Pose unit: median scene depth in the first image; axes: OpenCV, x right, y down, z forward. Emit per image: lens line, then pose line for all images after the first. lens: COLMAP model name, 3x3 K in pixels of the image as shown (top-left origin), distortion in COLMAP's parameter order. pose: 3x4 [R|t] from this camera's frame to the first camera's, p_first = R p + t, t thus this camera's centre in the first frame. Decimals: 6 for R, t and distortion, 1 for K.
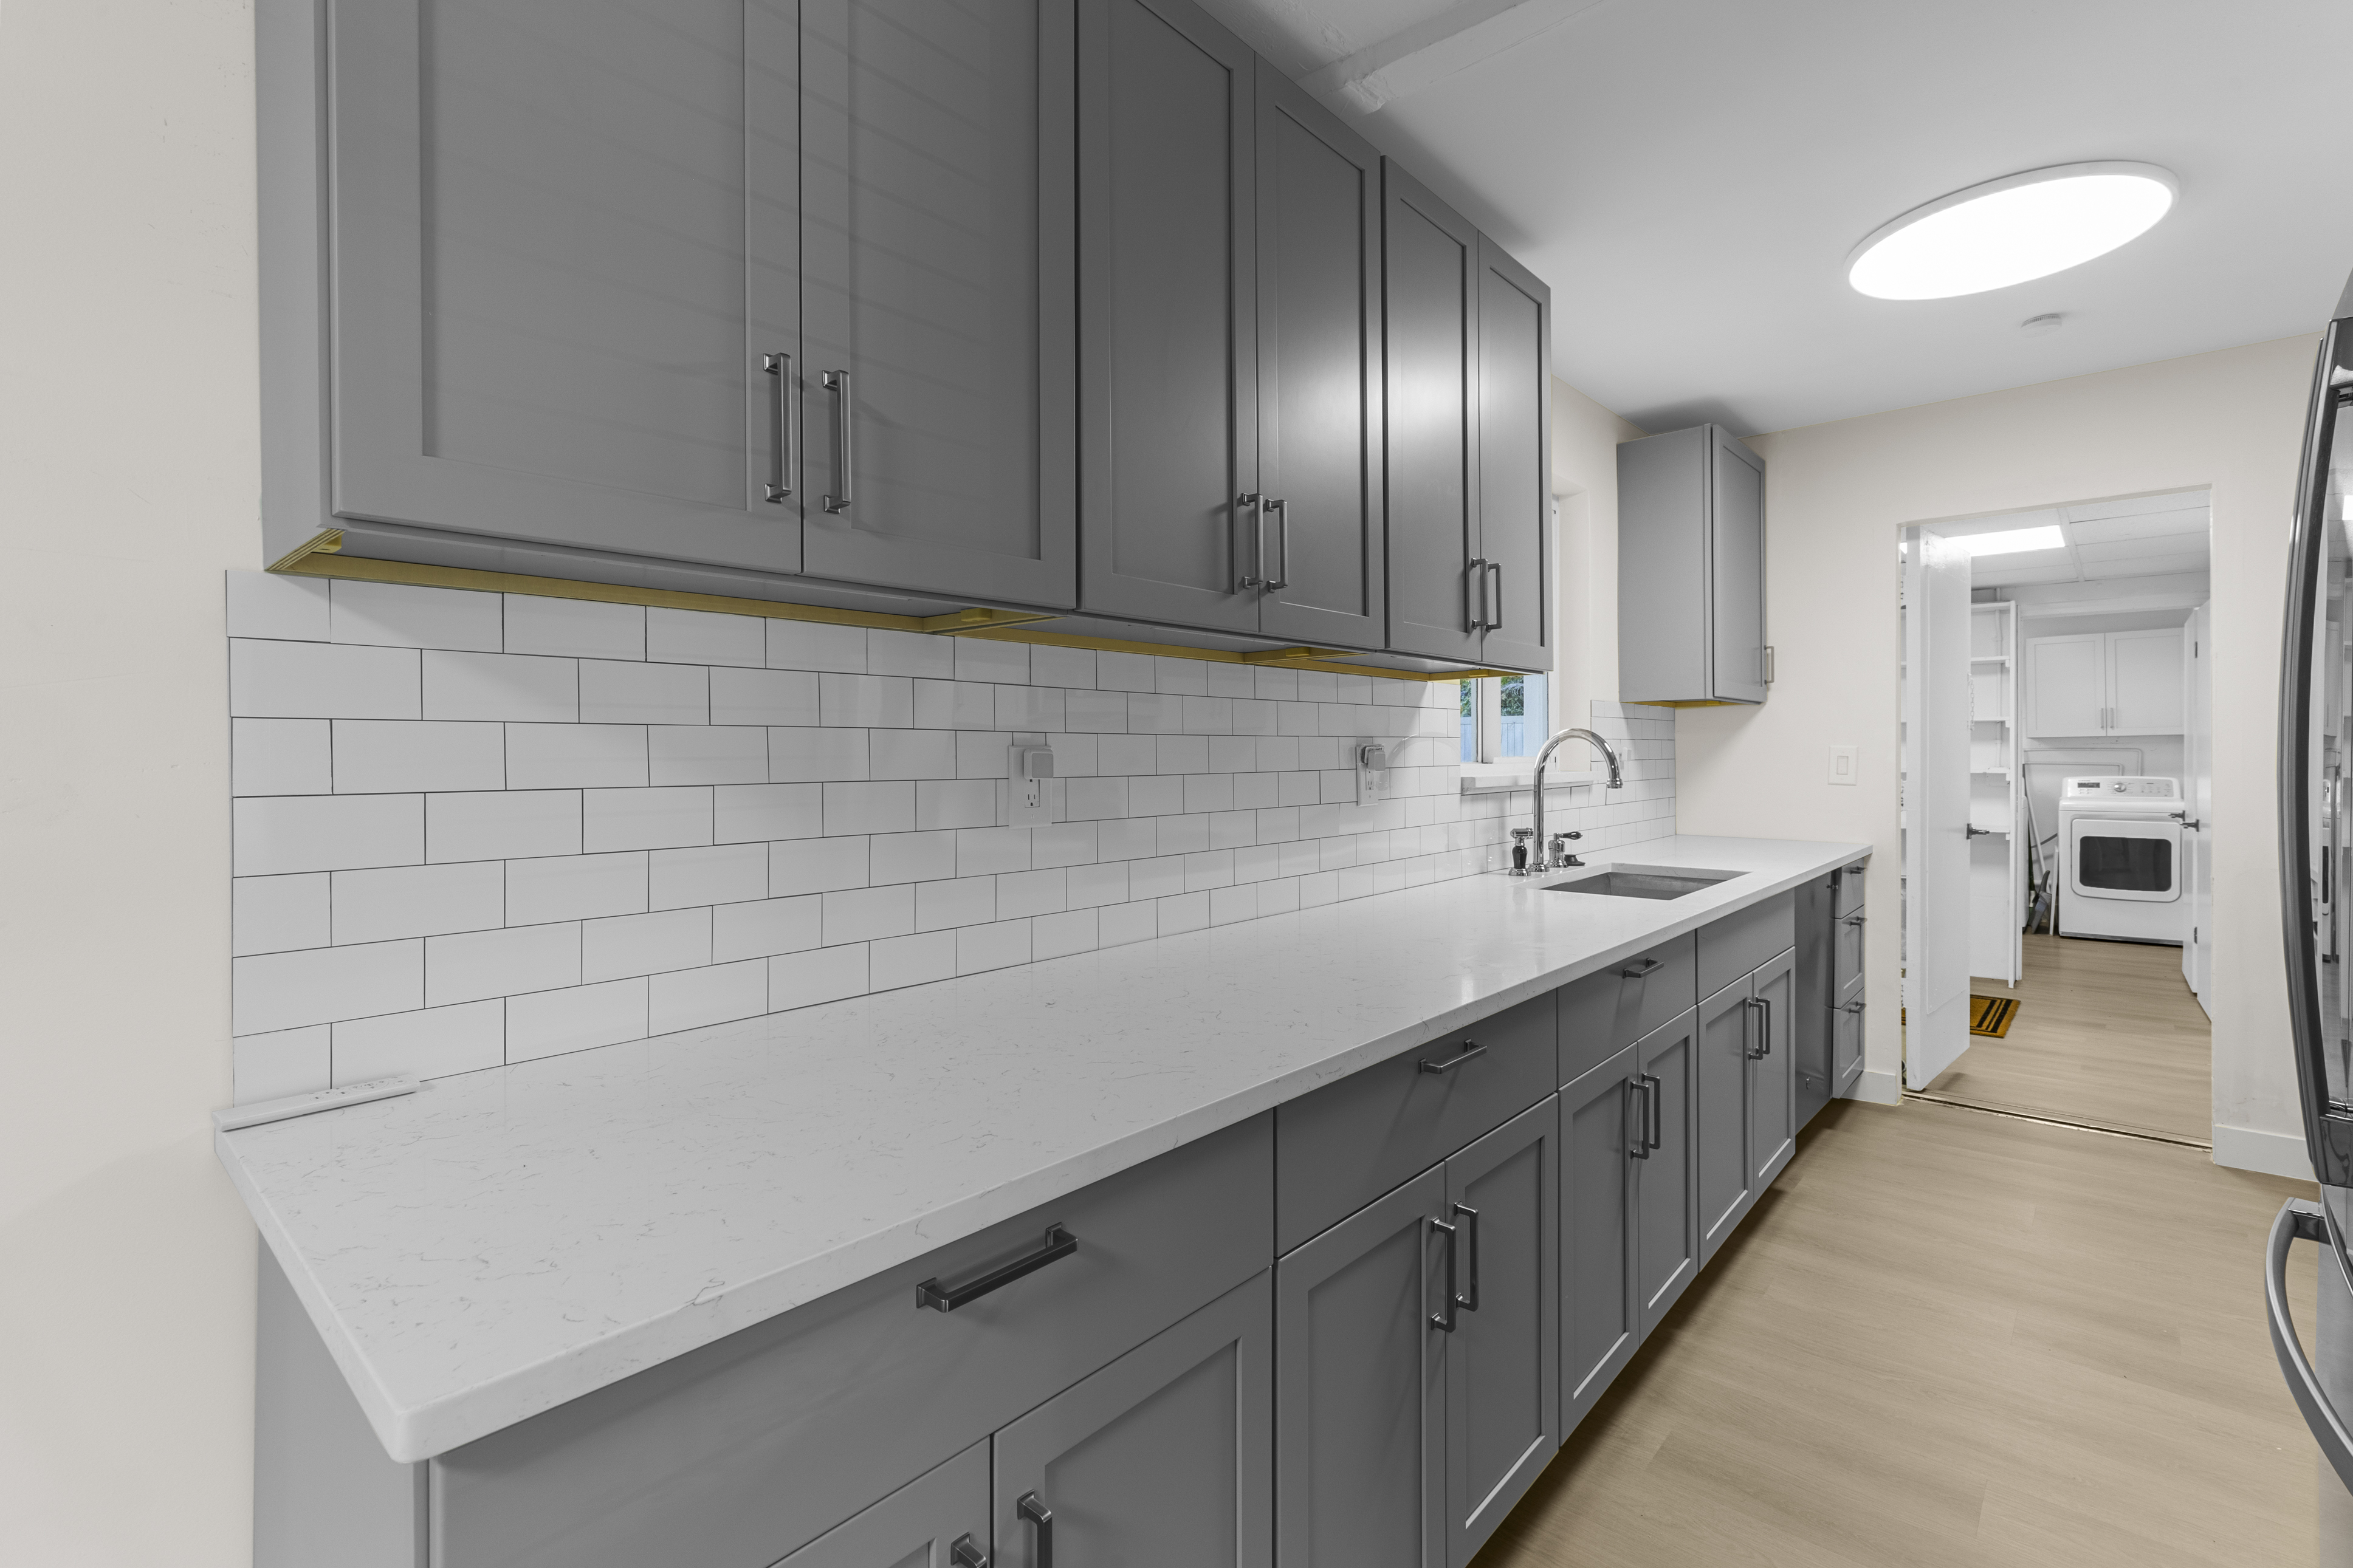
lens RADIAL K [[1062.8, 0, 1188.1], [0, 1062.8, 763.9], [0, 0, 1]] dist [-0.000326, 0.000107]
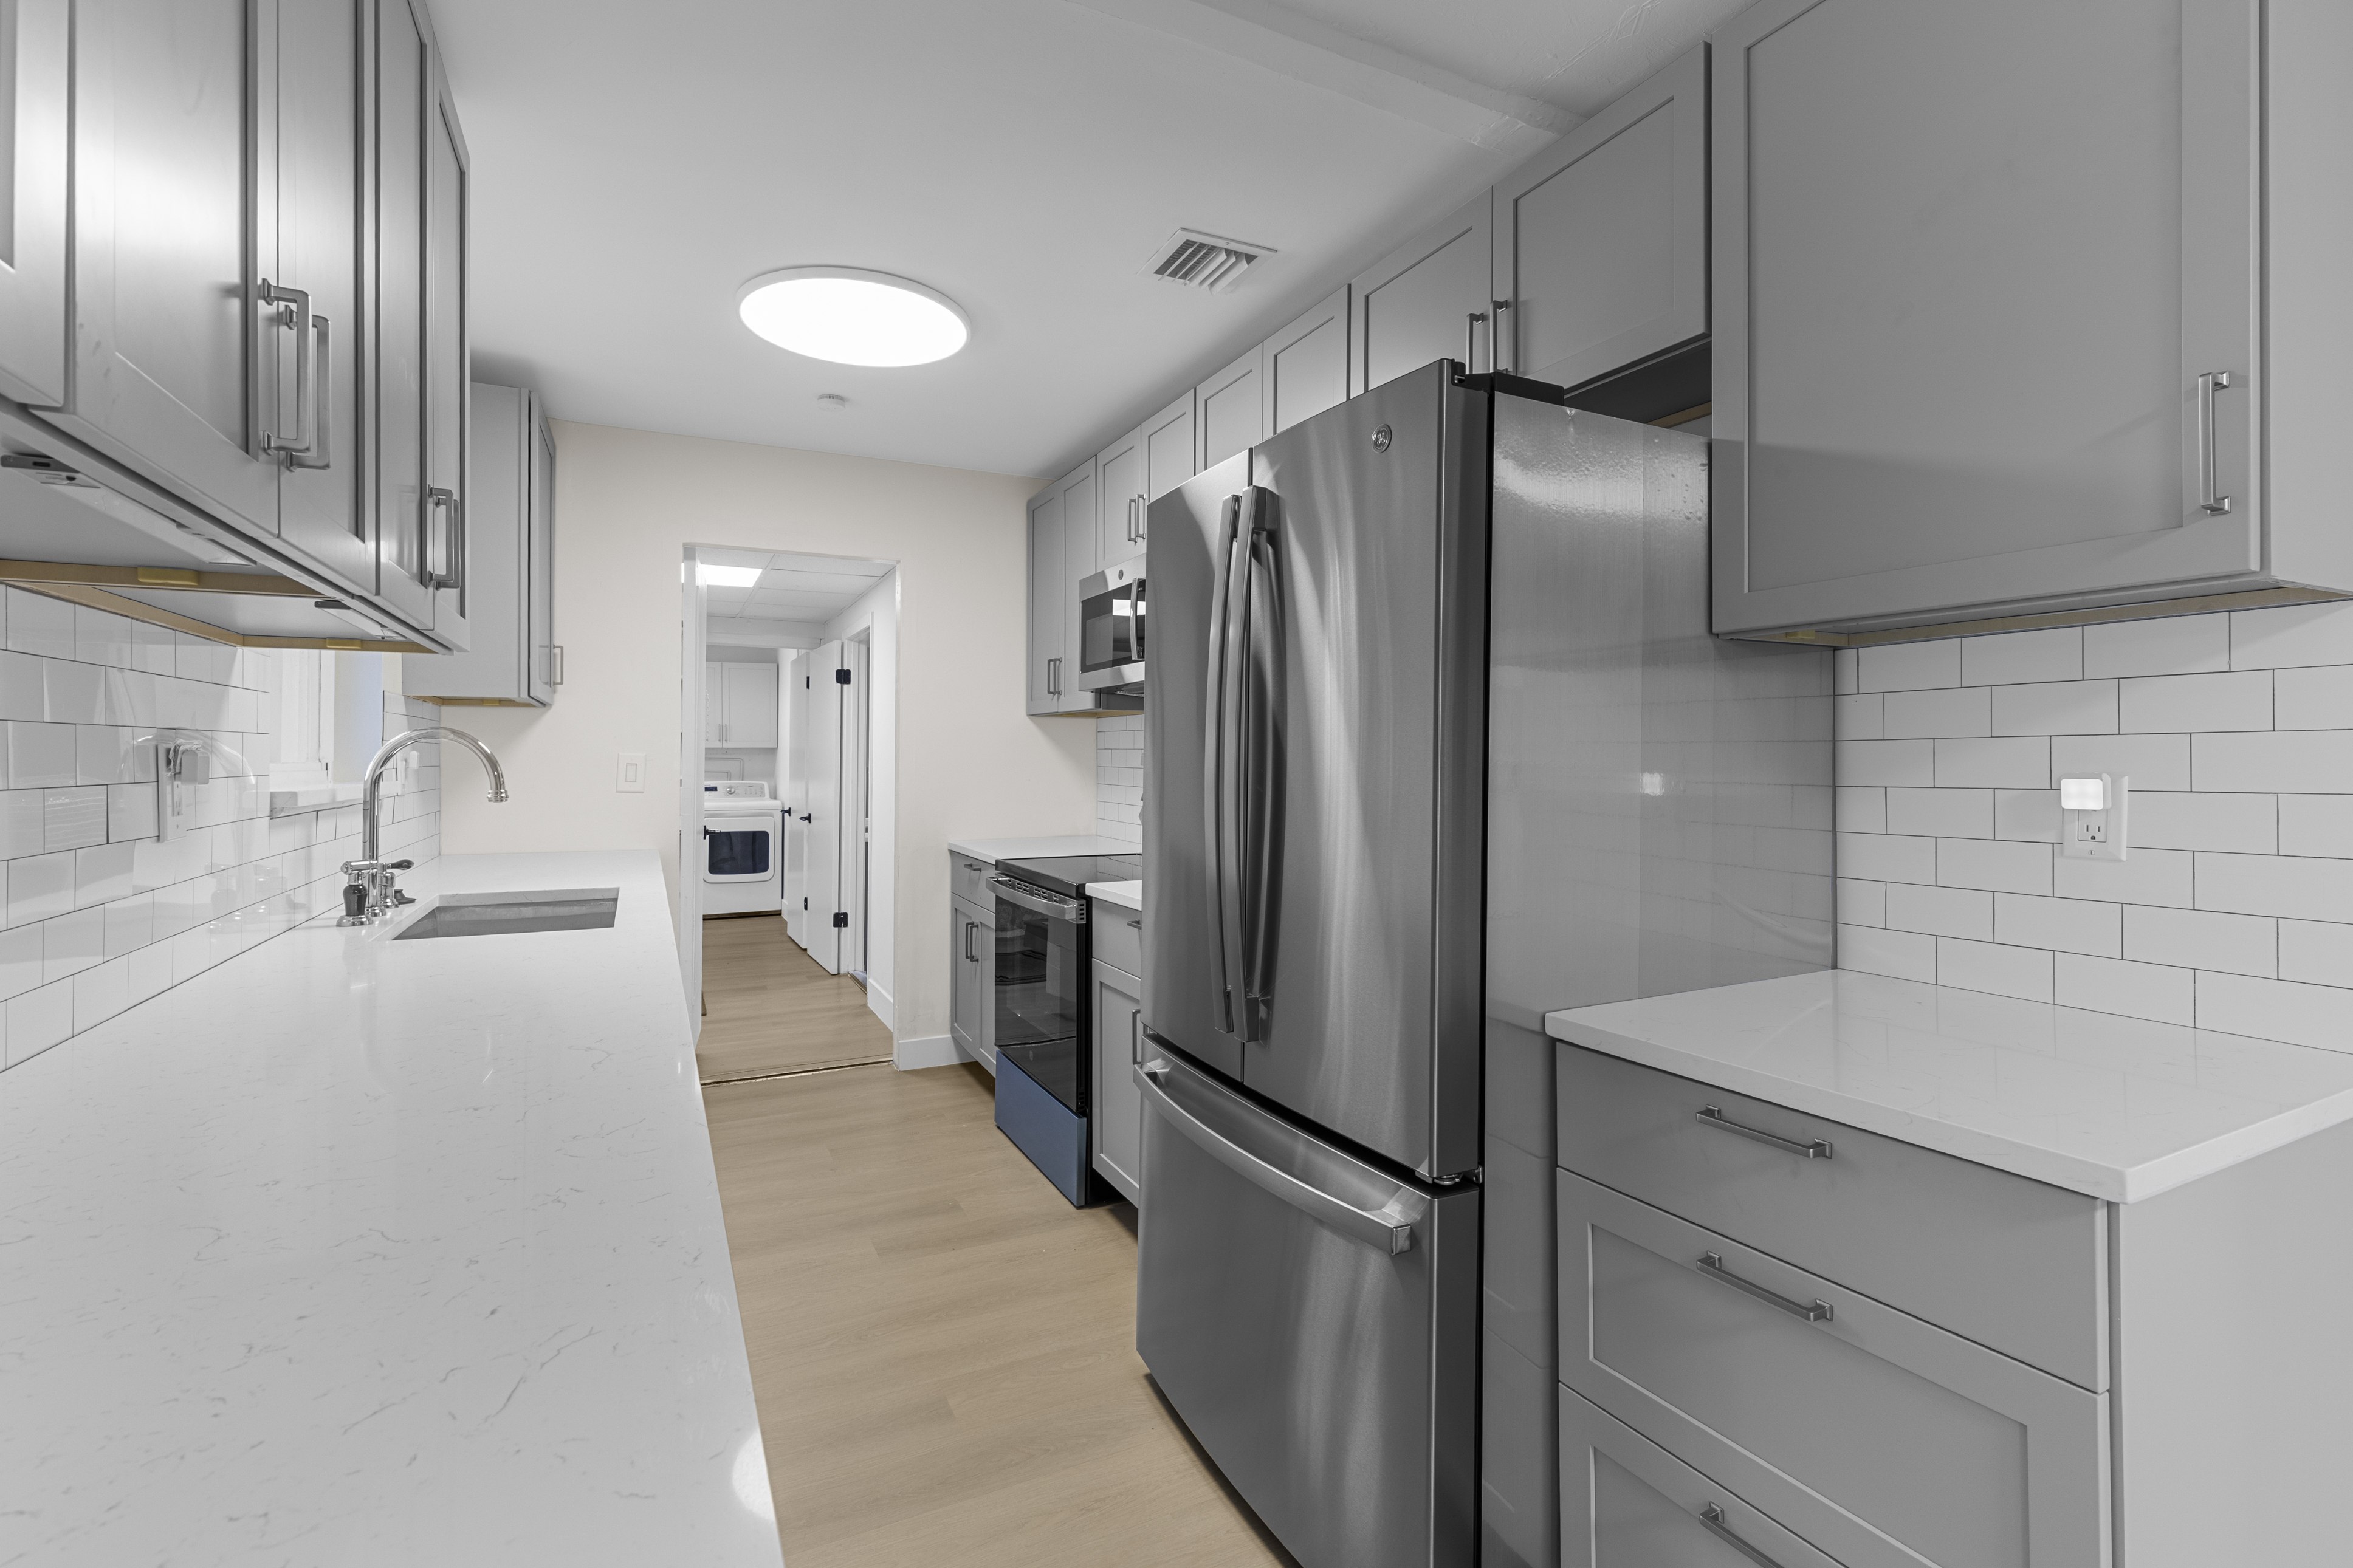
lens RADIAL K [[1062.8, 0, 1175.1], [0, 1062.8, 760.1], [0, 0, 1]] dist [-0.000326, 0.000107]
pose [[0.373902, 0.007012, 0.927442, -0.115766], [0.003365, 0.999955, -0.008917, -0.000042], [-0.927462, 0.006455, 0.373861, 0.149159]]
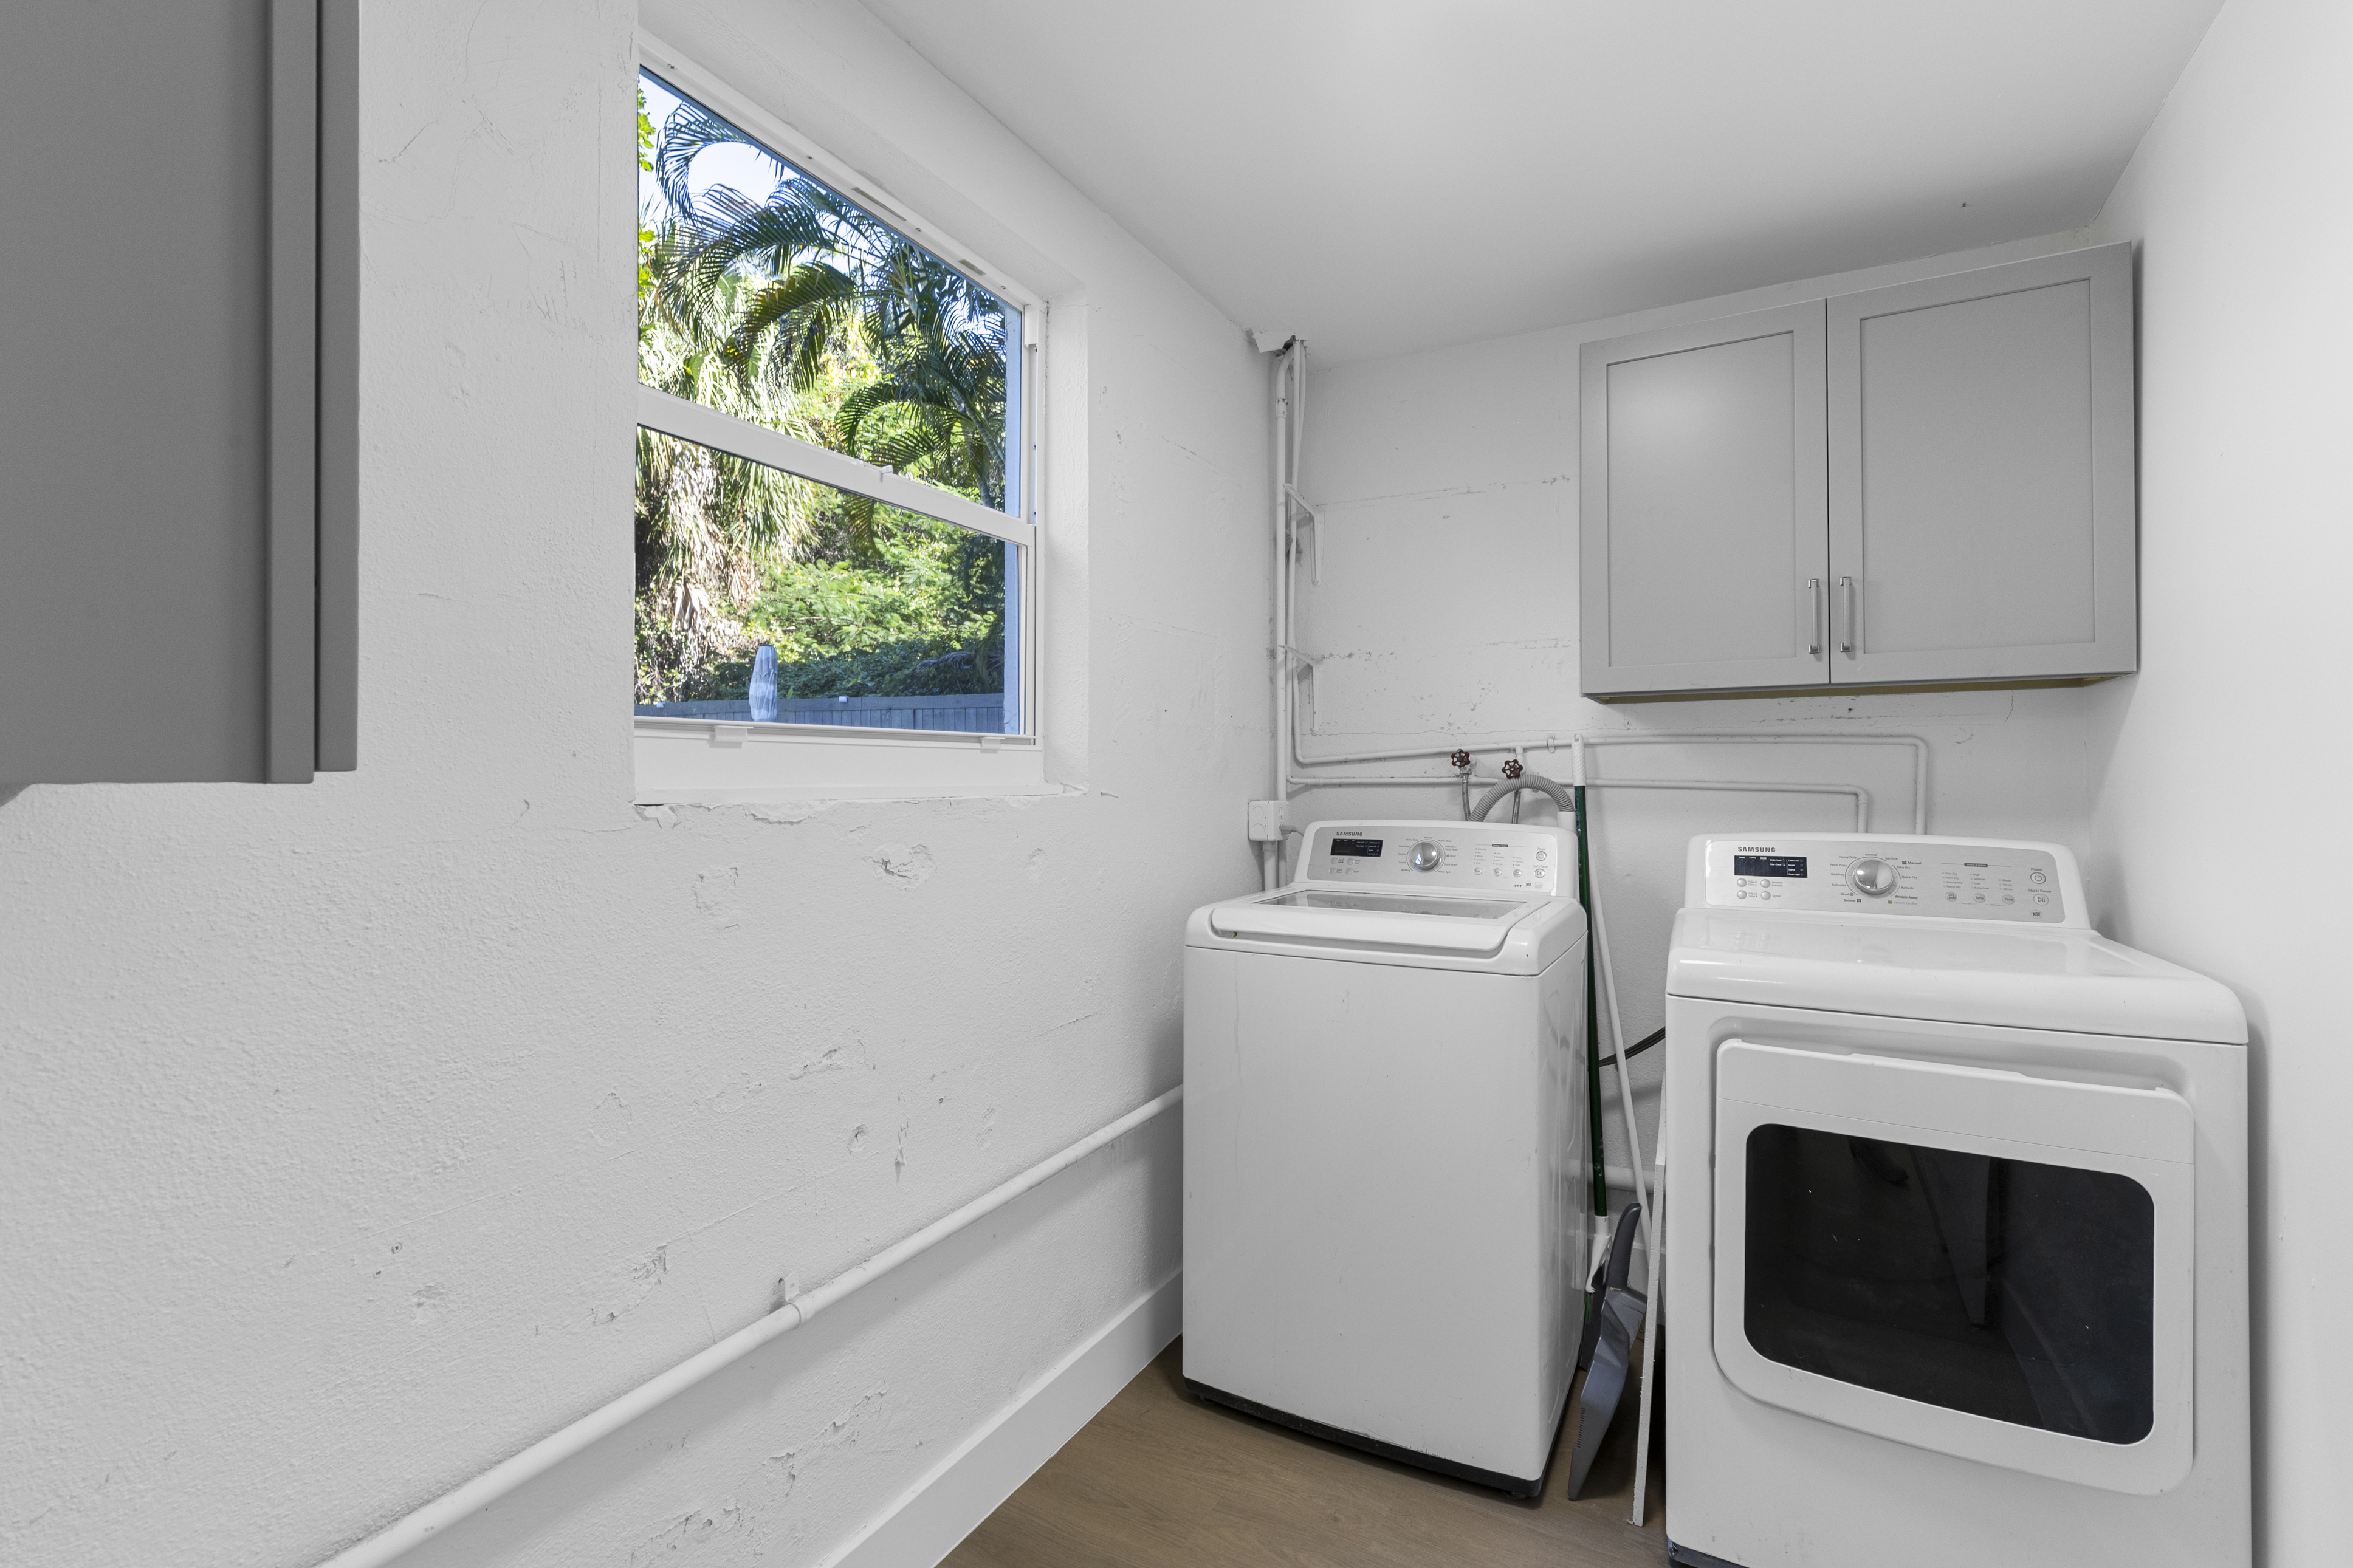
lens RADIAL K [[1062.8, 0, 1163.4], [0, 1062.8, 785.9], [0, 0, 1]] dist [-0.000326, 0.000107]
pose [[0.976163, 0.002426, 0.217027, 1.267880], [-0.004384, 0.999954, 0.008543, -0.004262], [-0.216996, -0.009290, 0.976128, 1.529545]]
